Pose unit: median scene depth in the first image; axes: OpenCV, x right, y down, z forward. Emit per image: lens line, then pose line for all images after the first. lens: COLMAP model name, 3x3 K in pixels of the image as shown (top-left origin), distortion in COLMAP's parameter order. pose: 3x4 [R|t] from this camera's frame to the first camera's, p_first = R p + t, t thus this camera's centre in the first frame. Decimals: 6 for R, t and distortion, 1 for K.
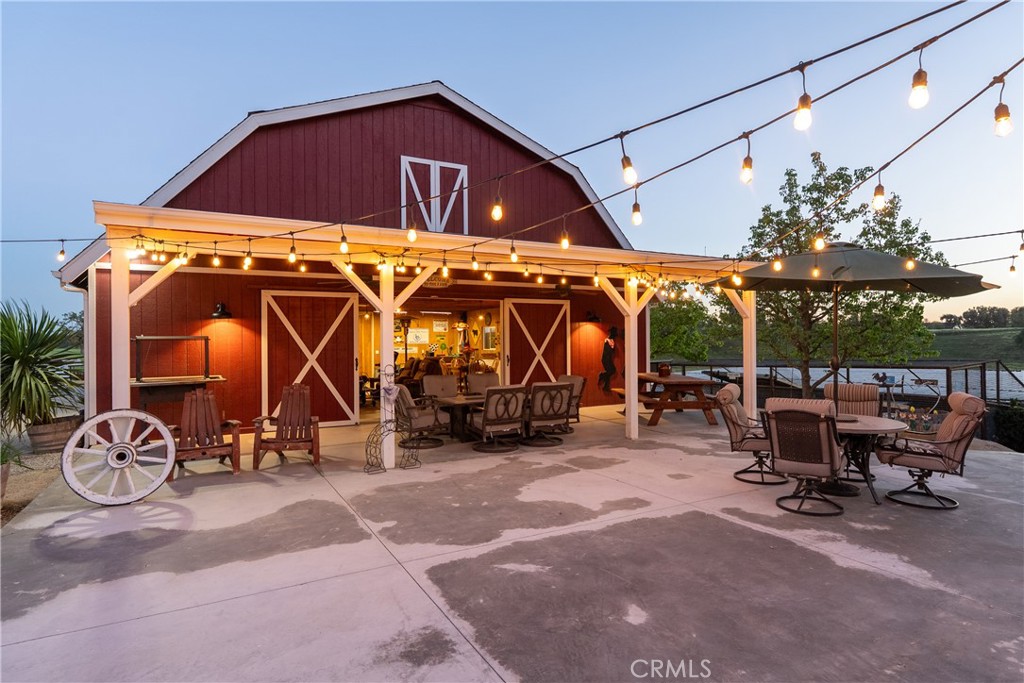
lens RADIAL K [[583.1, 0, 512.6], [0, 583.1, 341.1], [0, 0, 1]] dist [0.000122, 0.000000]
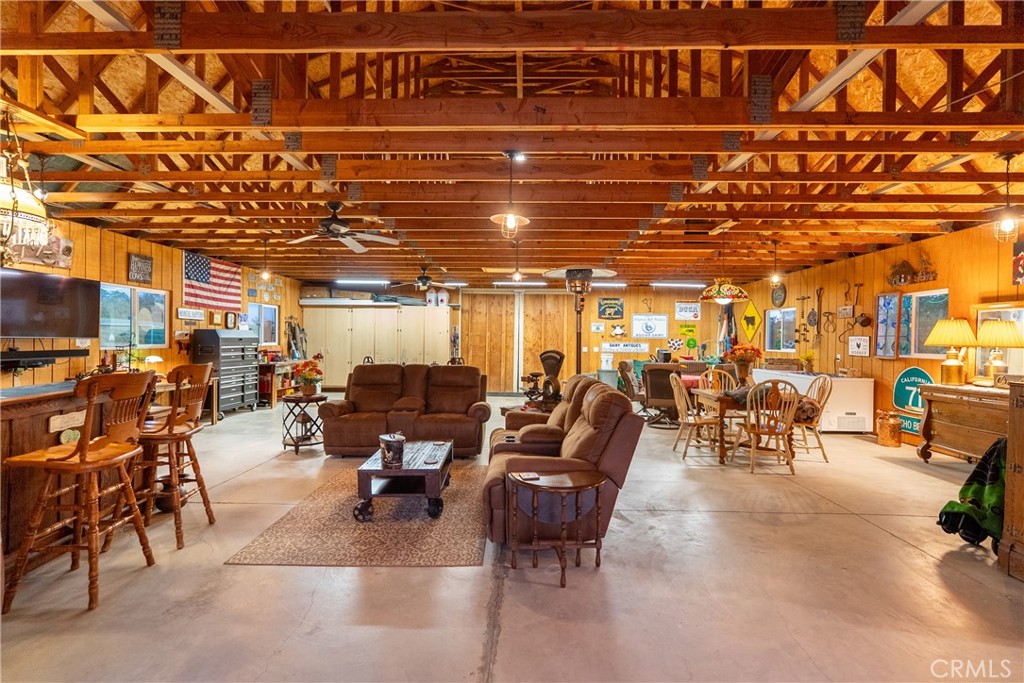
lens RADIAL K [[461.3, 0, 512.9], [0, 461.3, 340.3], [0, 0, 1]] dist [0.000582, 0.000117]
pose [[0.871637, 0.019744, -0.489754, -0.045901], [-0.017599, 0.999805, 0.008983, 0.005181], [0.489836, 0.000789, 0.871814, 0.494382]]
